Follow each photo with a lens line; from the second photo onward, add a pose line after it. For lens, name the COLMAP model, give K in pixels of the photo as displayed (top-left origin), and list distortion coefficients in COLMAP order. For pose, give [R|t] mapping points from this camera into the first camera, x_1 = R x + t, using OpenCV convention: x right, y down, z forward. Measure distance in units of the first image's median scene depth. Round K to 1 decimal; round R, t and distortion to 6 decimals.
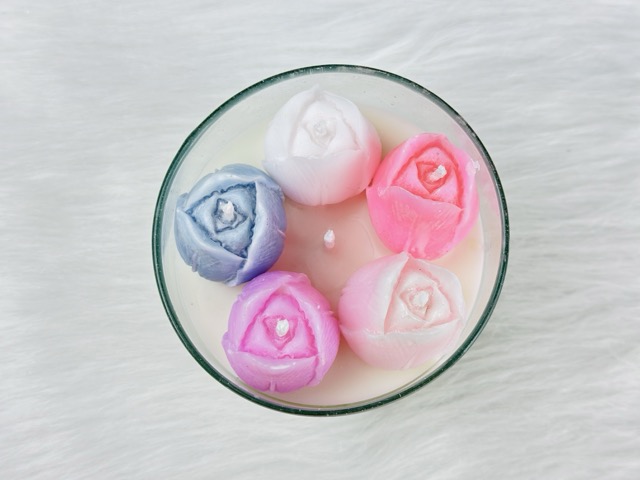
lens RADIAL K [[914.5, 0, 320.0], [0, 914.5, 240.0], [0, 0, 1]] dist [0.109651, -0.091419]
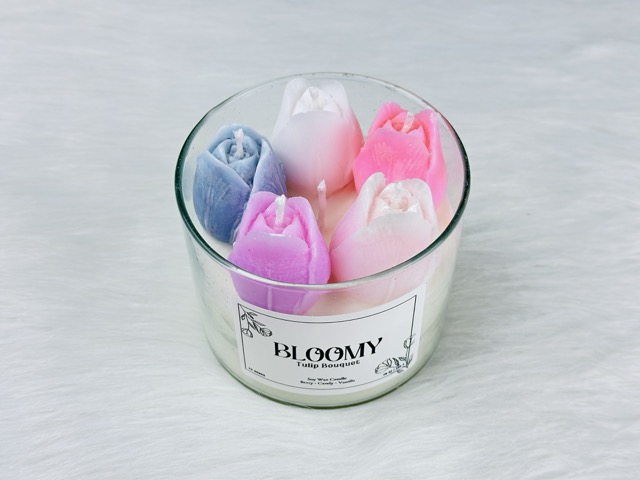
lens RADIAL K [[914.5, 0, 320.0], [0, 914.5, 240.0], [0, 0, 1]] dist [0.109651, -0.091419]
pose [[0.999892, -0.003935, -0.014147, 0.020429], [-0.003869, 0.858765, -0.512355, 0.560688], [0.014165, 0.512355, 0.858657, 0.003933]]
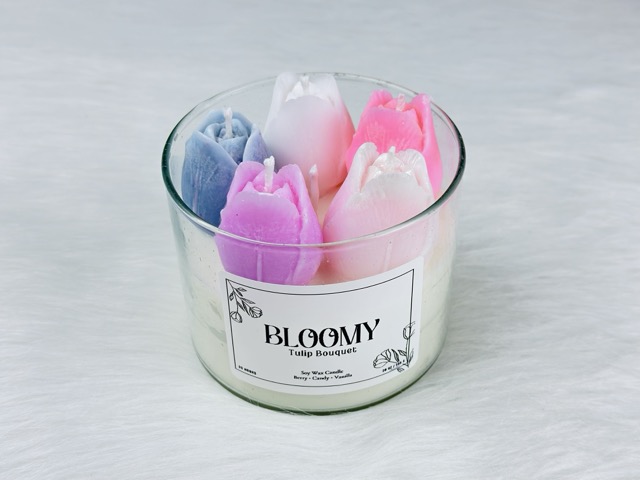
lens RADIAL K [[914.5, 0, 320.0], [0, 914.5, 240.0], [0, 0, 1]] dist [0.109651, -0.091419]
pose [[0.999634, -0.021777, -0.016029, 0.029338], [0.005655, 0.748042, -0.663627, 0.699208], [0.026442, 0.663294, 0.747892, 0.153527]]
